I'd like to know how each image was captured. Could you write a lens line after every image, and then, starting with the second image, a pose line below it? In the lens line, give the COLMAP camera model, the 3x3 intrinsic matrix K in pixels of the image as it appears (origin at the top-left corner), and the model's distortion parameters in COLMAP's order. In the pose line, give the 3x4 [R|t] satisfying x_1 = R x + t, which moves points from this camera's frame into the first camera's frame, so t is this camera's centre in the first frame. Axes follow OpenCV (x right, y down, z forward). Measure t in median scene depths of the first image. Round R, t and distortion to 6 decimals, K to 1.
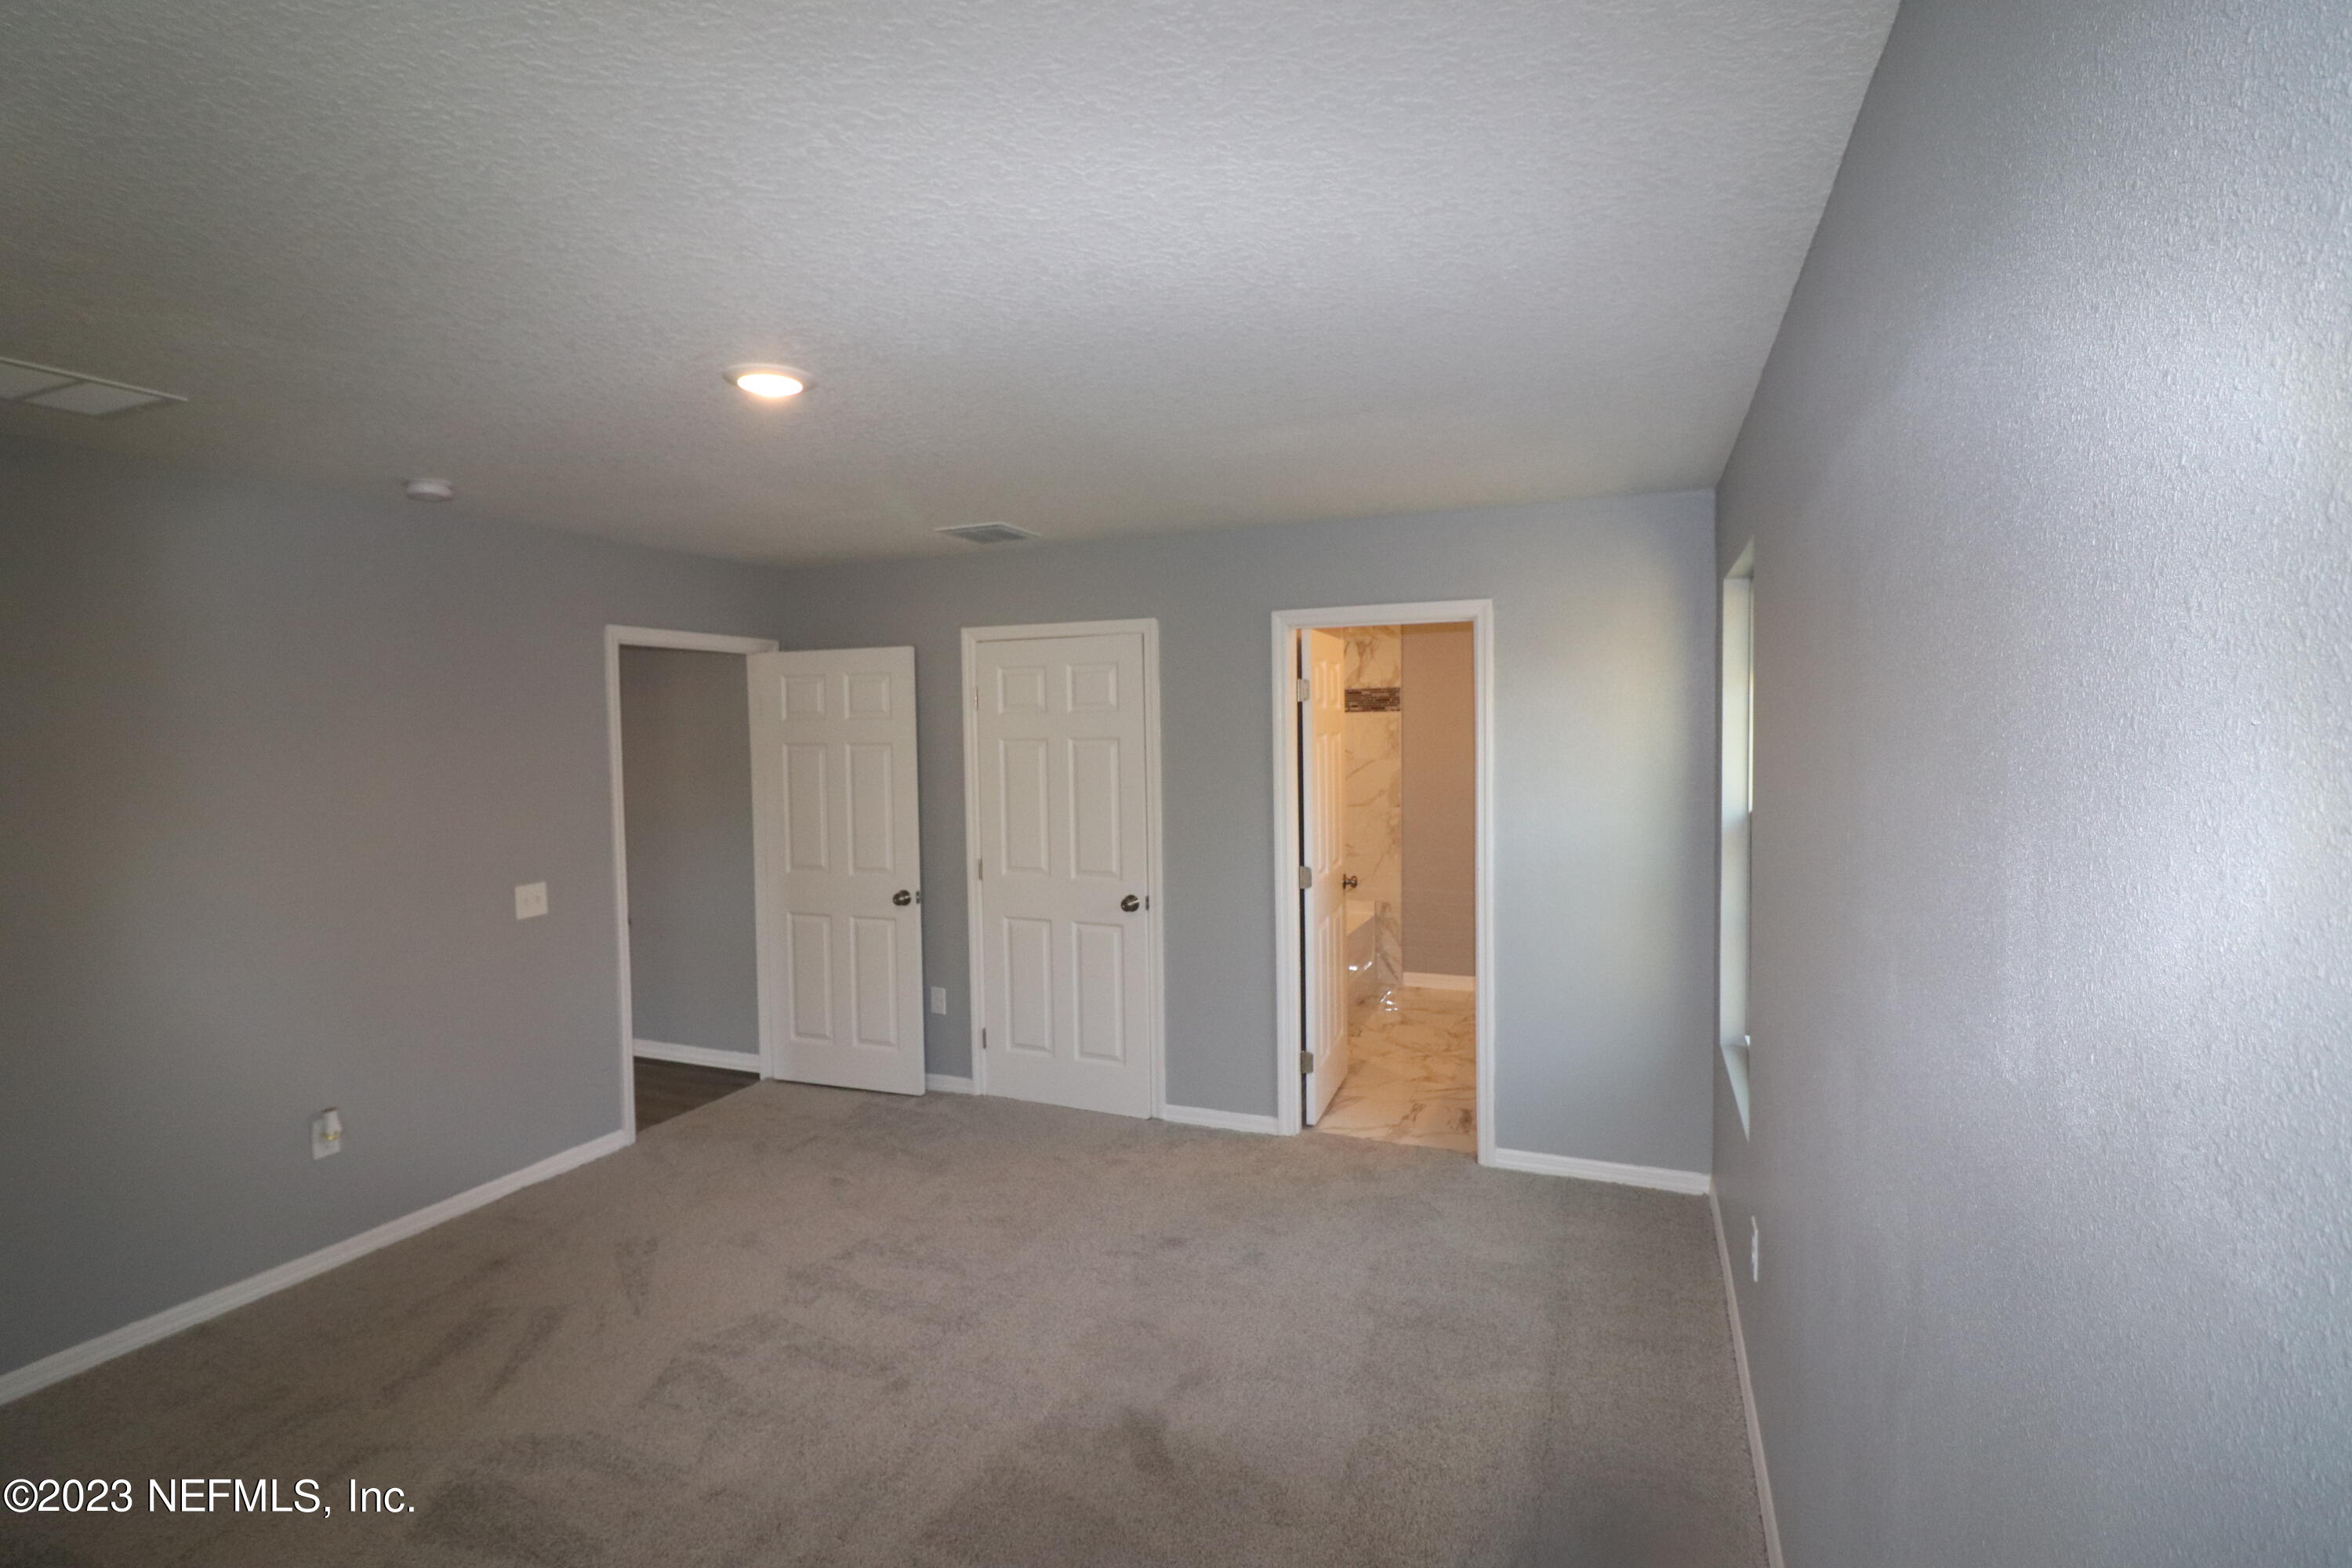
lens RADIAL K [[1084.2, 0, 1180.6], [0, 1084.2, 762.7], [0, 0, 1]] dist [0.001541, -0.014477]
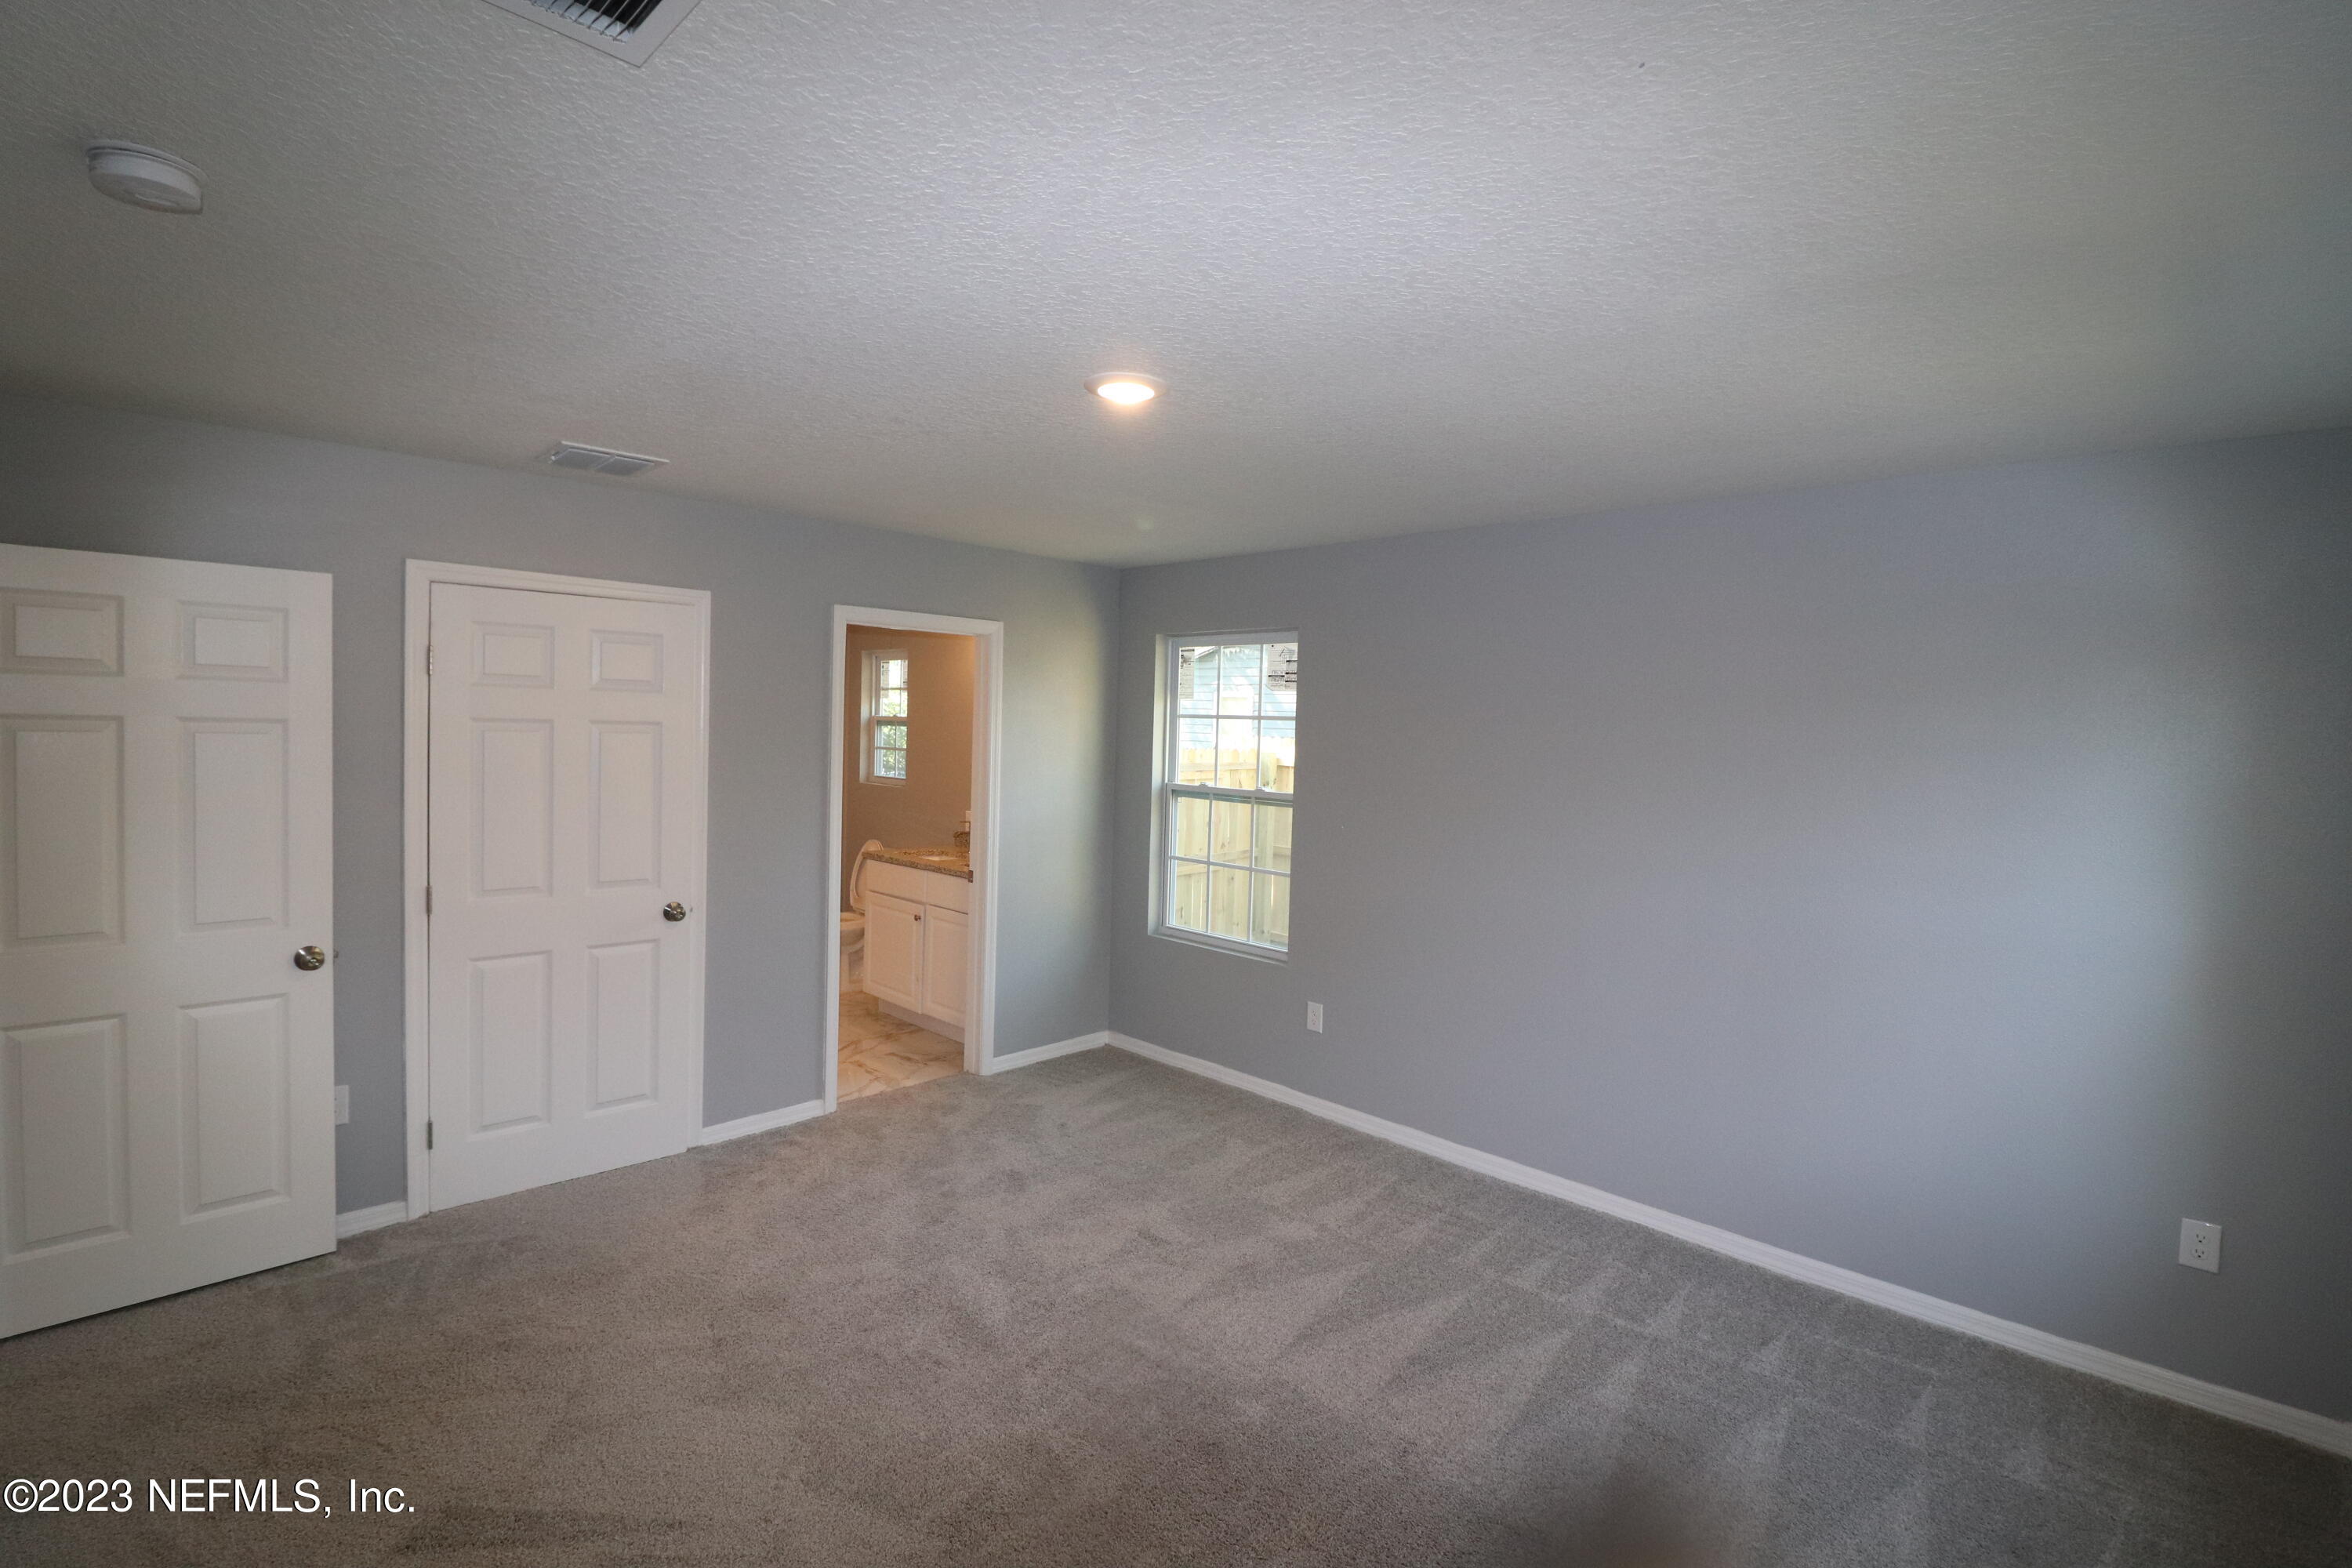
lens RADIAL K [[1084.2, 0, 1180.6], [0, 1084.2, 762.7], [0, 0, 1]] dist [0.001541, -0.014477]
pose [[0.370395, -0.008188, 0.928838, -0.746775], [-0.006216, 0.999917, 0.011293, -0.004054], [-0.928854, -0.009956, 0.370313, 0.313569]]
